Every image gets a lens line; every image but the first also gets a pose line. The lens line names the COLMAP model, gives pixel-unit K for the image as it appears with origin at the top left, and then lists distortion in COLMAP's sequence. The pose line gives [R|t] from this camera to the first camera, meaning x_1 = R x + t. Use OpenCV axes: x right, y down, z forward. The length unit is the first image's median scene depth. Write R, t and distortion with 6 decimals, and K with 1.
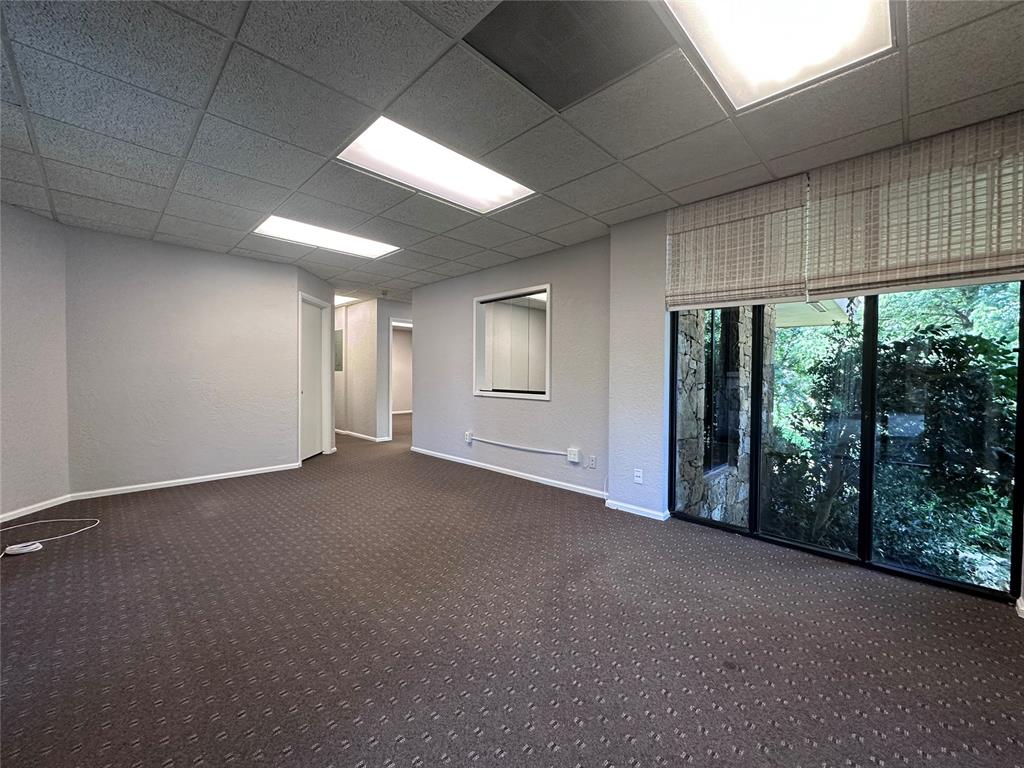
lens RADIAL K [[409.1, 0, 513.1], [0, 409.1, 383.1], [0, 0, 1]] dist [-0.003667, 0.000530]
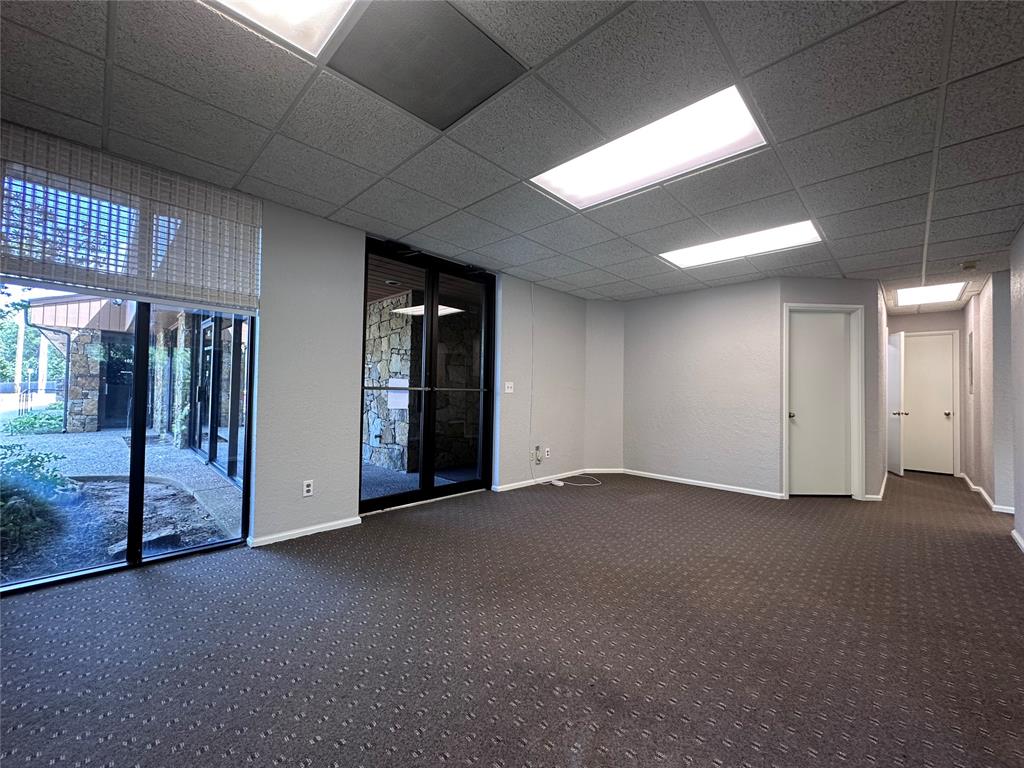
lens RADIAL K [[409.1, 0, 508.4], [0, 409.1, 382.9], [0, 0, 1]] dist [-0.003667, 0.000530]
pose [[-0.003028, -0.032469, -0.999468, 0.549679], [-0.036534, 0.998809, -0.032337, 0.006028], [0.999328, 0.036417, -0.004211, 0.580739]]
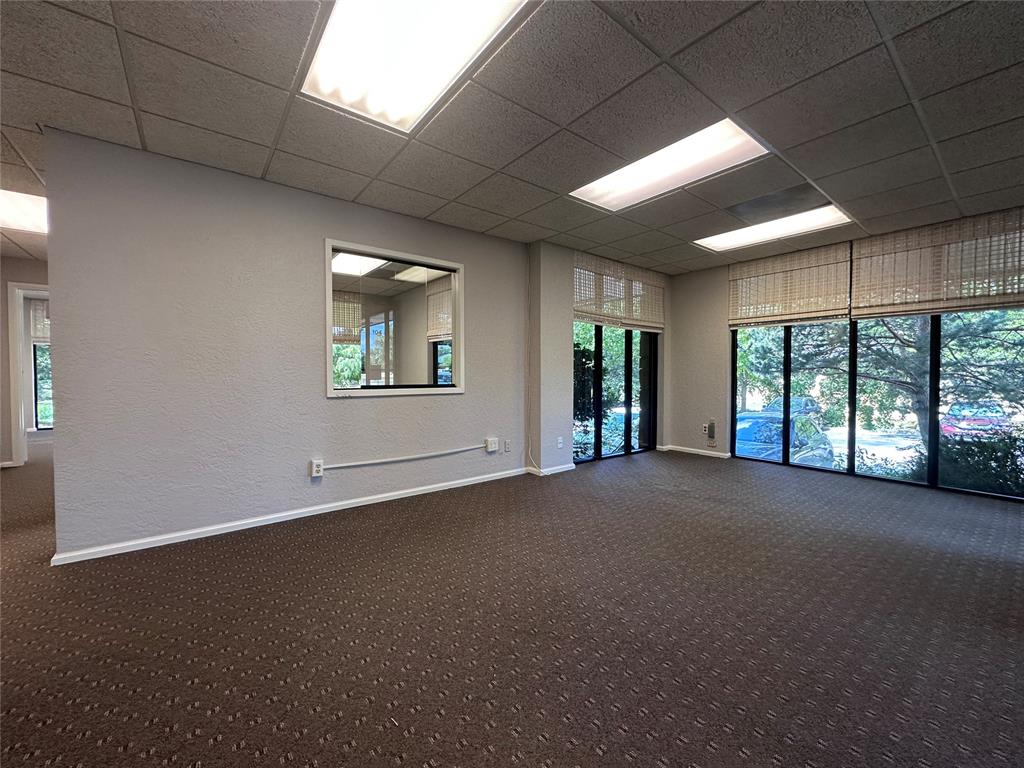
lens RADIAL K [[409.1, 0, 509.6], [0, 409.1, 379.4], [0, 0, 1]] dist [-0.003667, 0.000530]
pose [[0.133840, -0.026060, 0.990660, -1.006470], [0.020999, 0.999504, 0.023455, -0.008392], [-0.990781, 0.017664, 0.134320, 0.976464]]
